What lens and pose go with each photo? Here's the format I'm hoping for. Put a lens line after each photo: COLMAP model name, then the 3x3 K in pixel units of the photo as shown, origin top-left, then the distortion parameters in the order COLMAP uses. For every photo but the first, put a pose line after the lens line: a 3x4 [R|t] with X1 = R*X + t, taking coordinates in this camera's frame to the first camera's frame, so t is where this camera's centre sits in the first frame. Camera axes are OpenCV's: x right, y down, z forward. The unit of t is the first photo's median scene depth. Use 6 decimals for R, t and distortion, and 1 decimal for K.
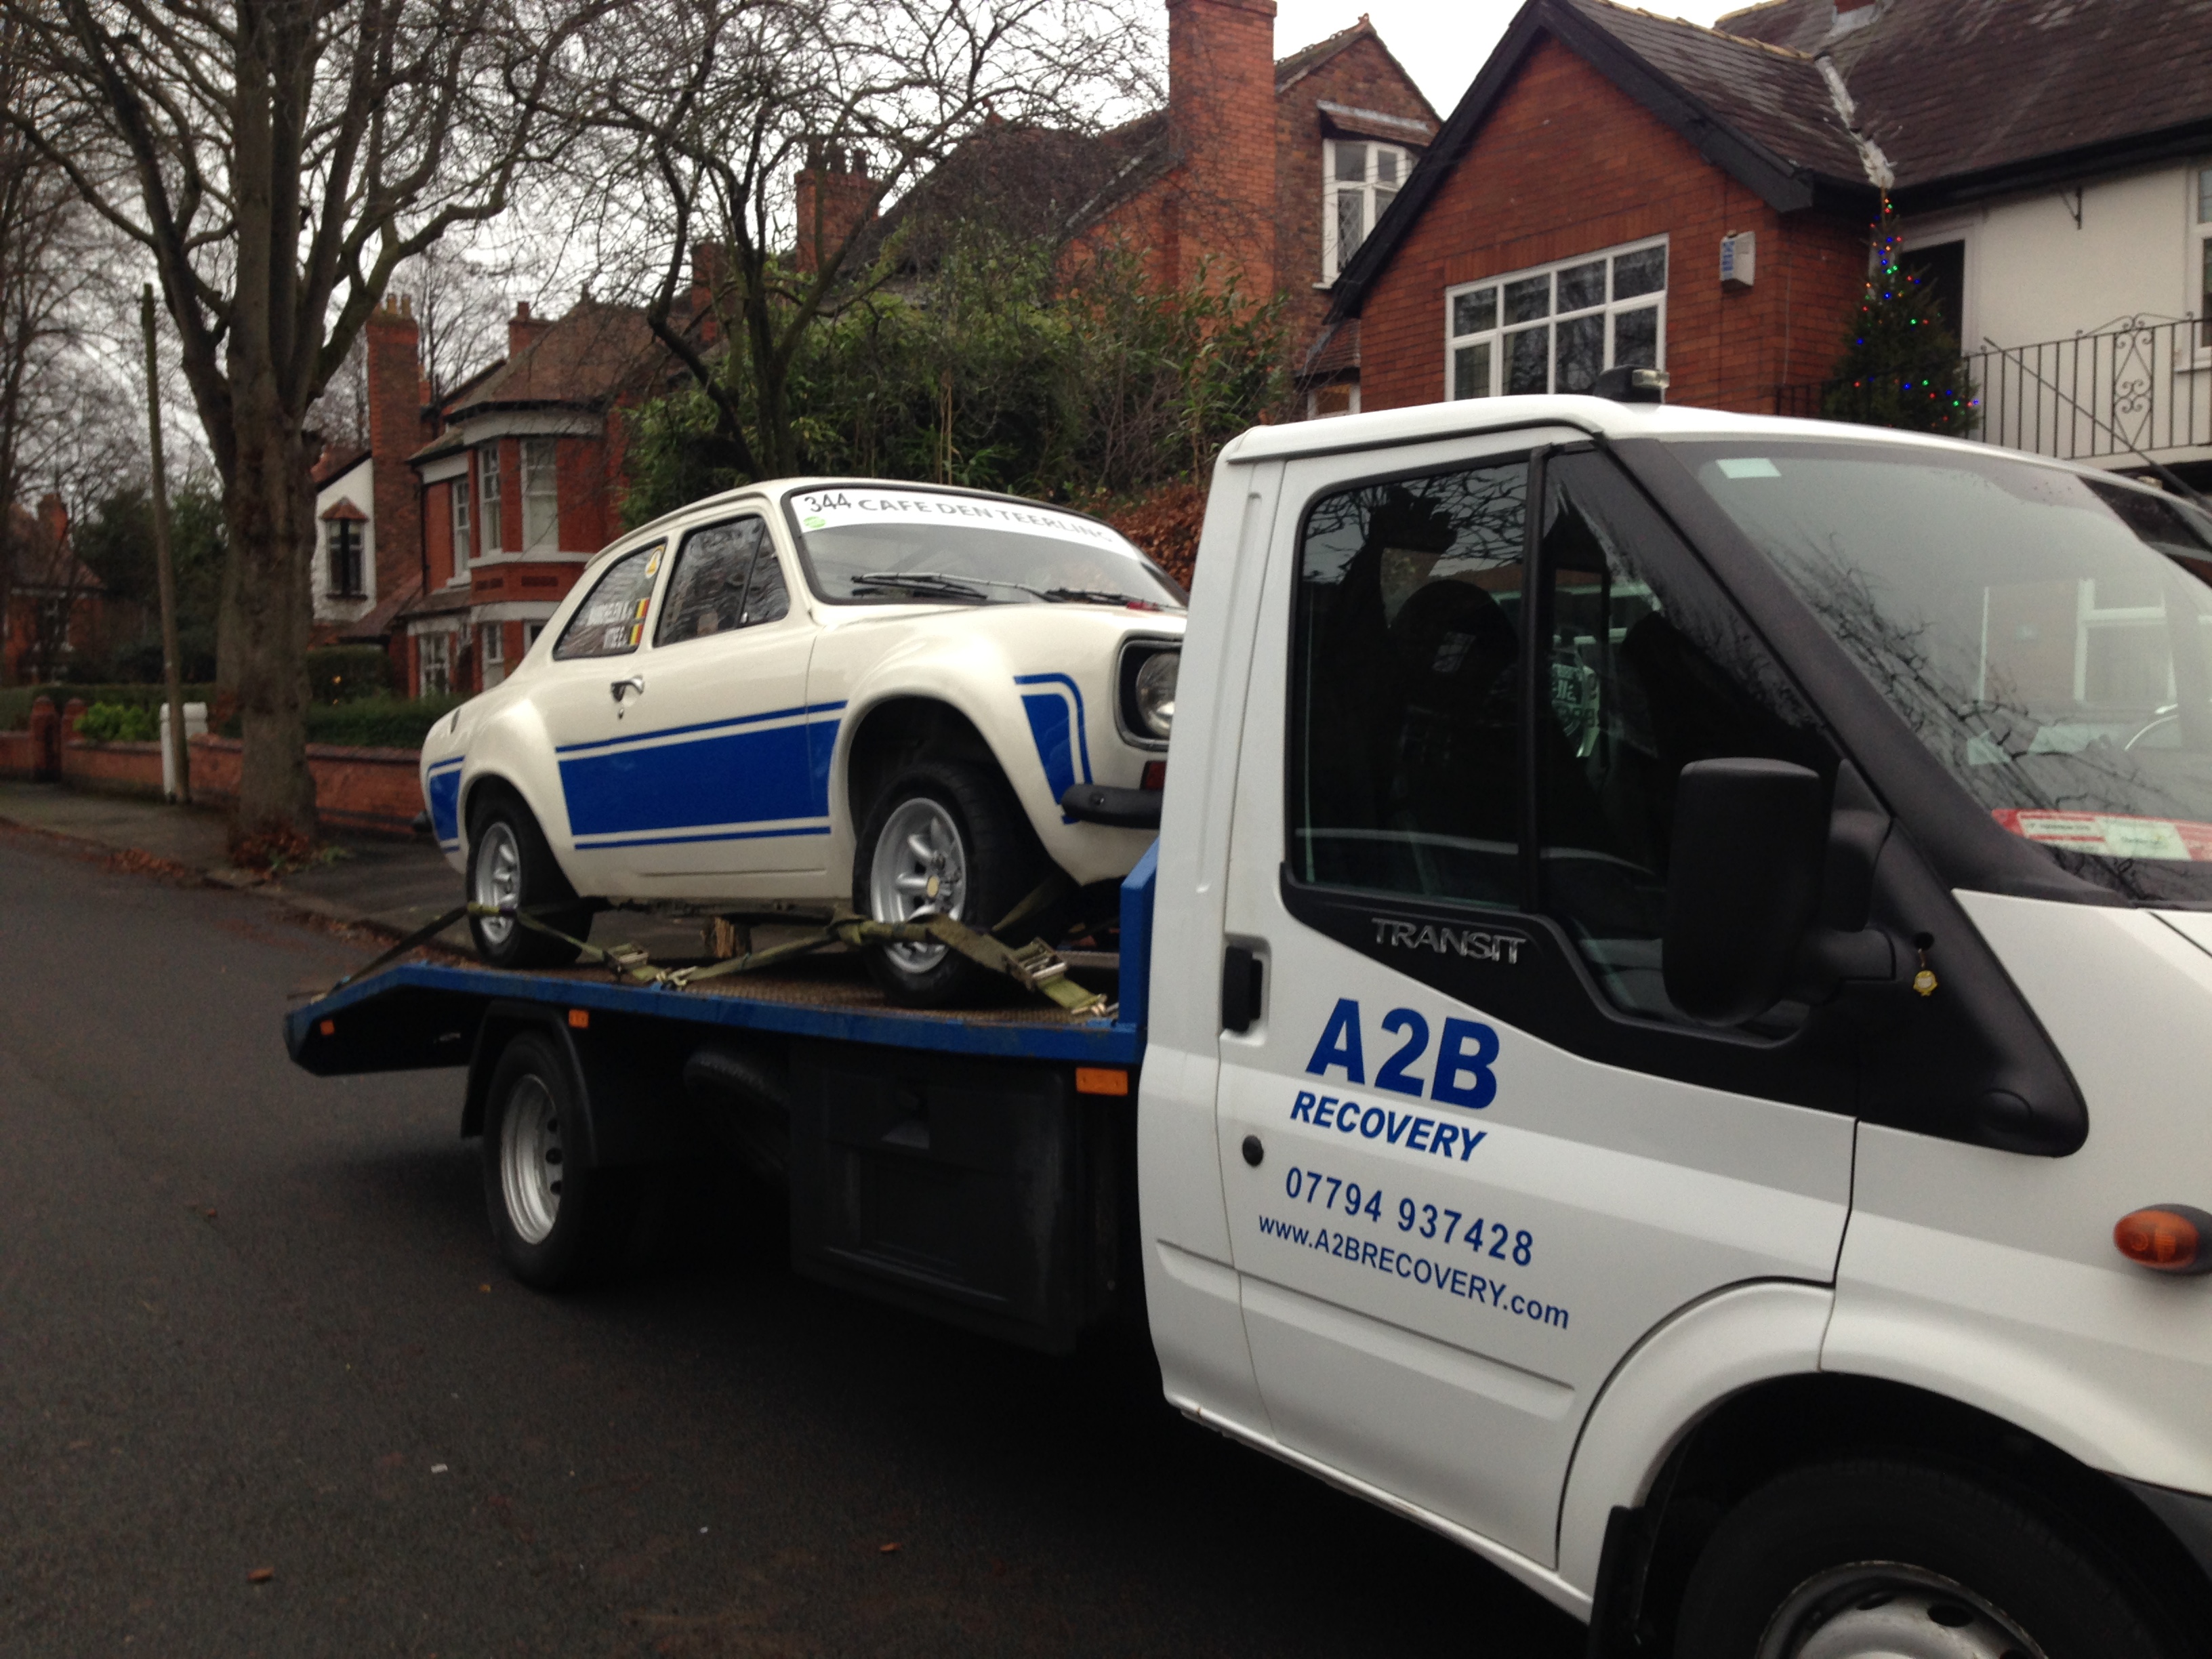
lens RADIAL K [[2123.1, 0, 1106.0], [0, 2123.1, 829.5], [0, 0, 1]] dist [0.152869, -0.287985]
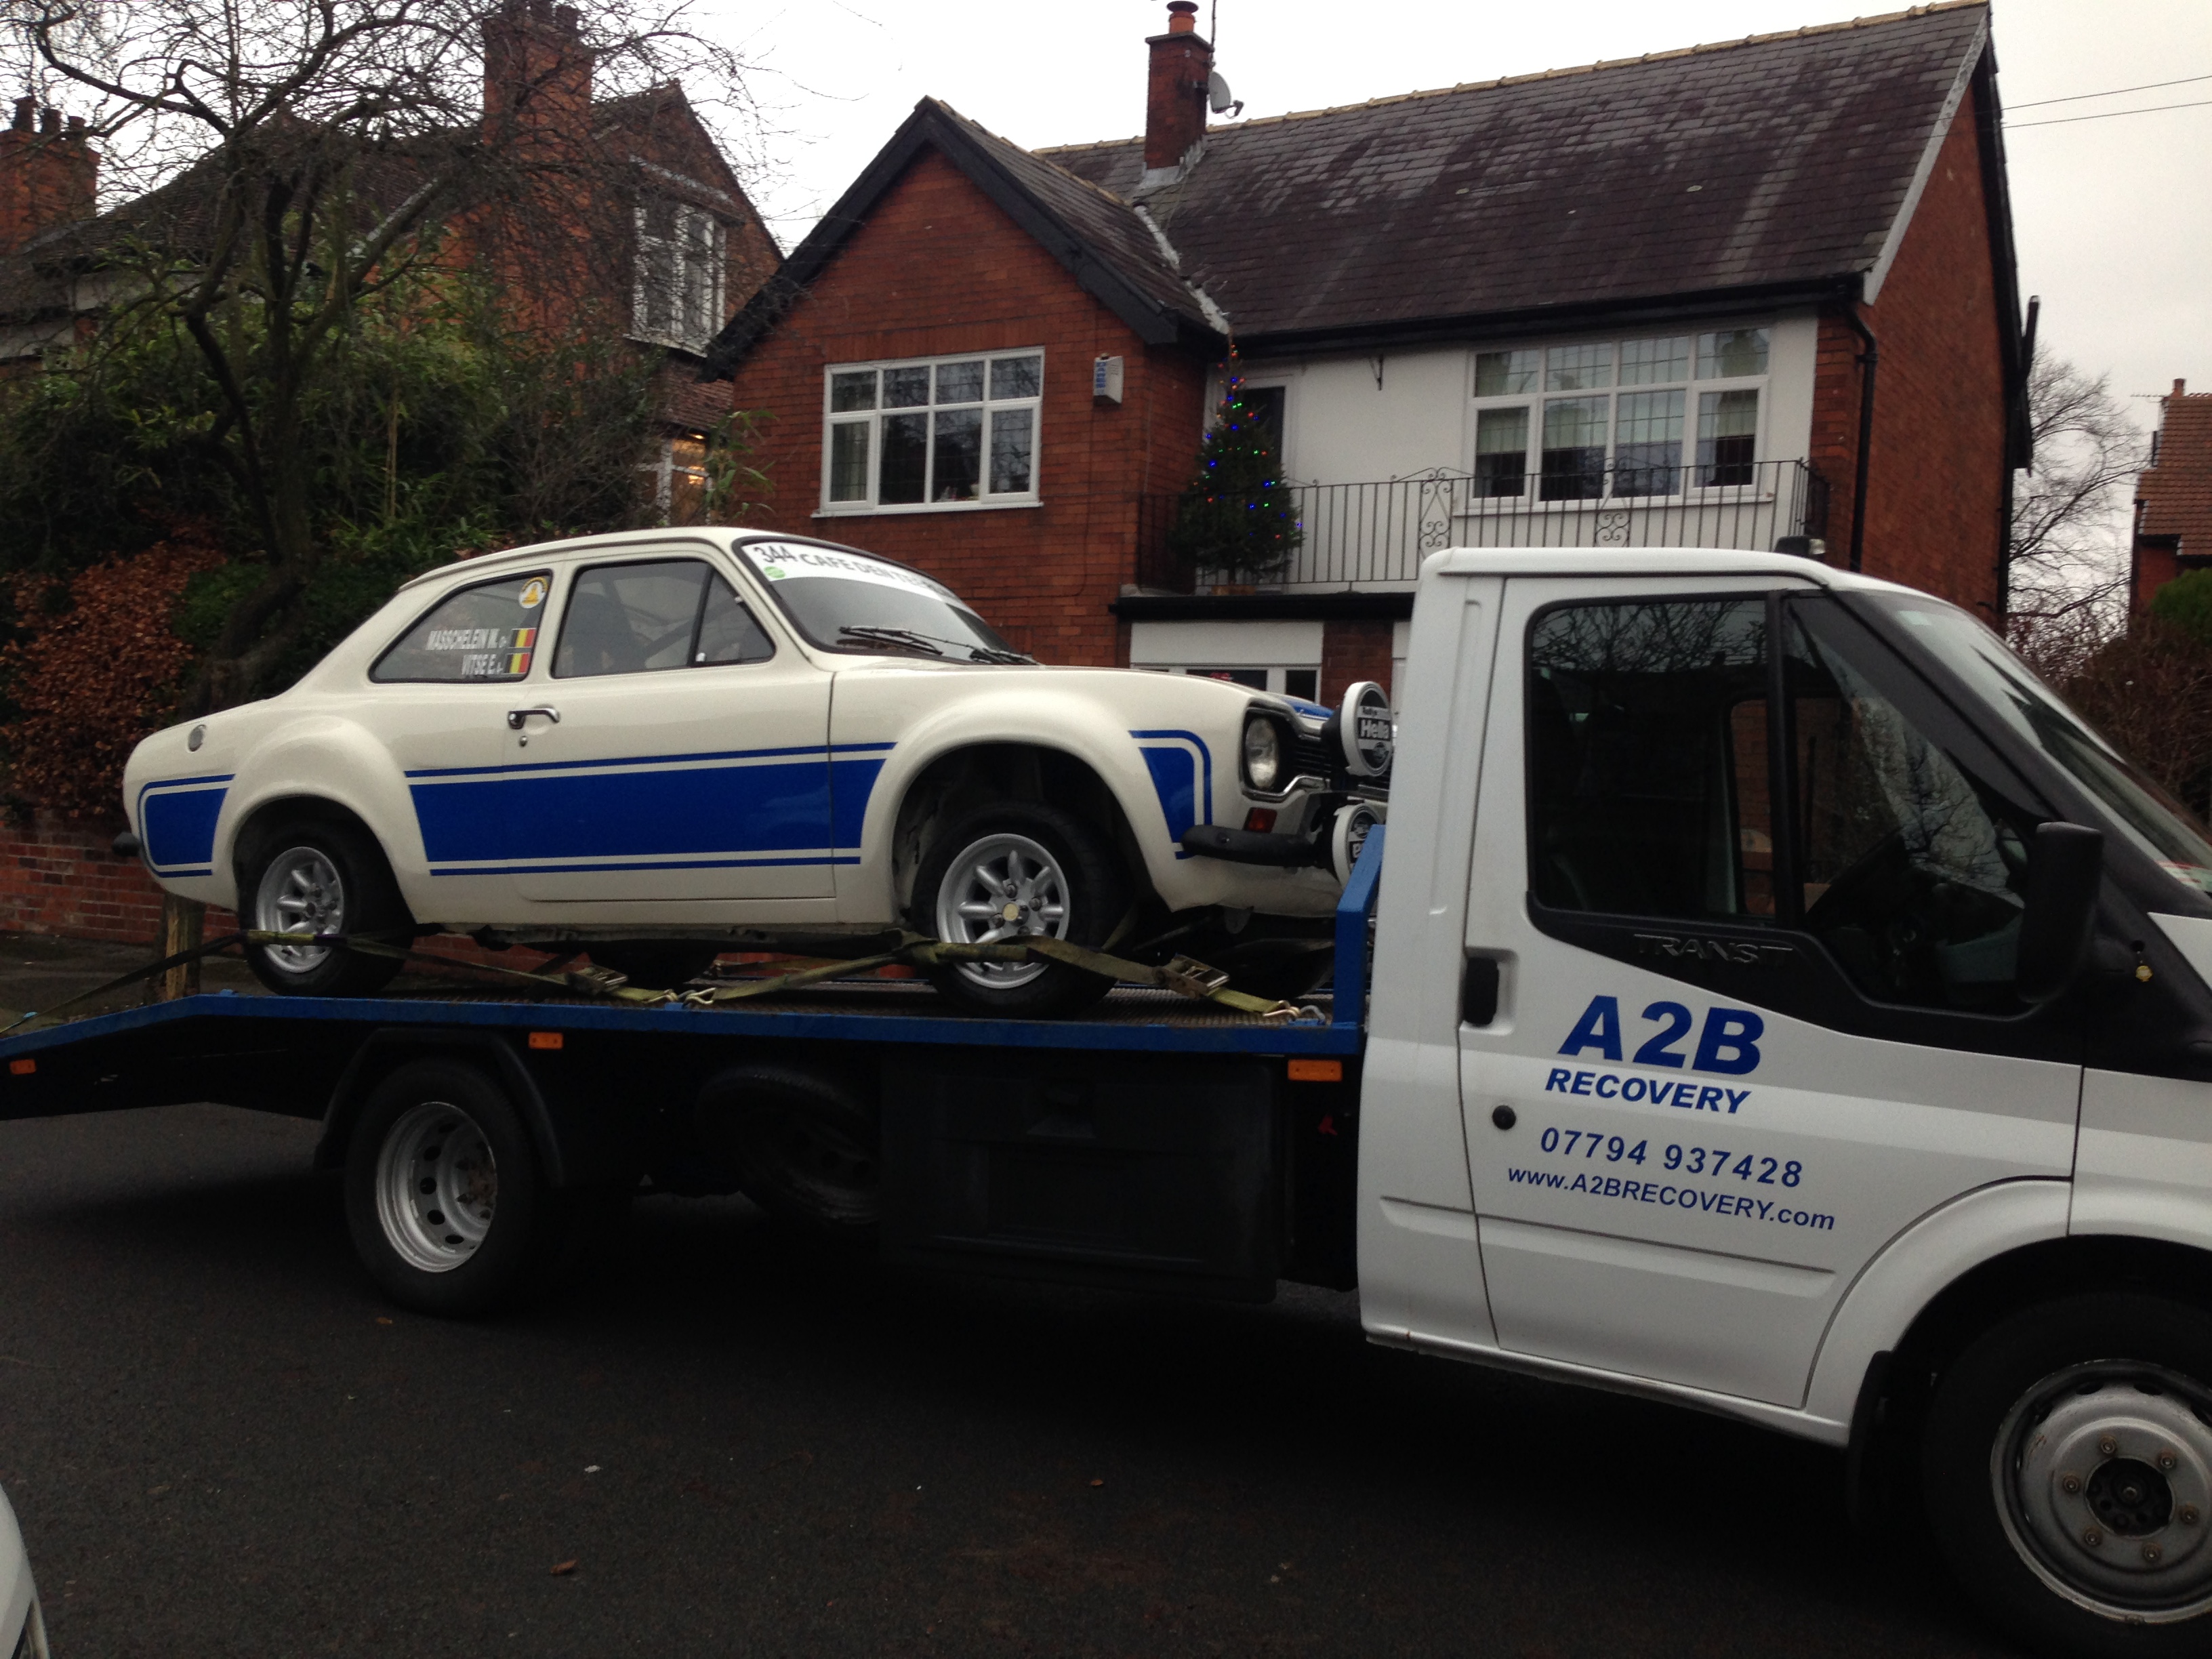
lens RADIAL K [[2104.4, 0, 1143.0], [0, 2104.4, 822.4], [0, 0, 1]] dist [0.180035, -0.340905]
pose [[0.907293, 0.029867, 0.419438, -0.604649], [-0.018041, 0.999321, -0.032133, 0.017634], [-0.420112, 0.021587, 0.907215, -0.055951]]
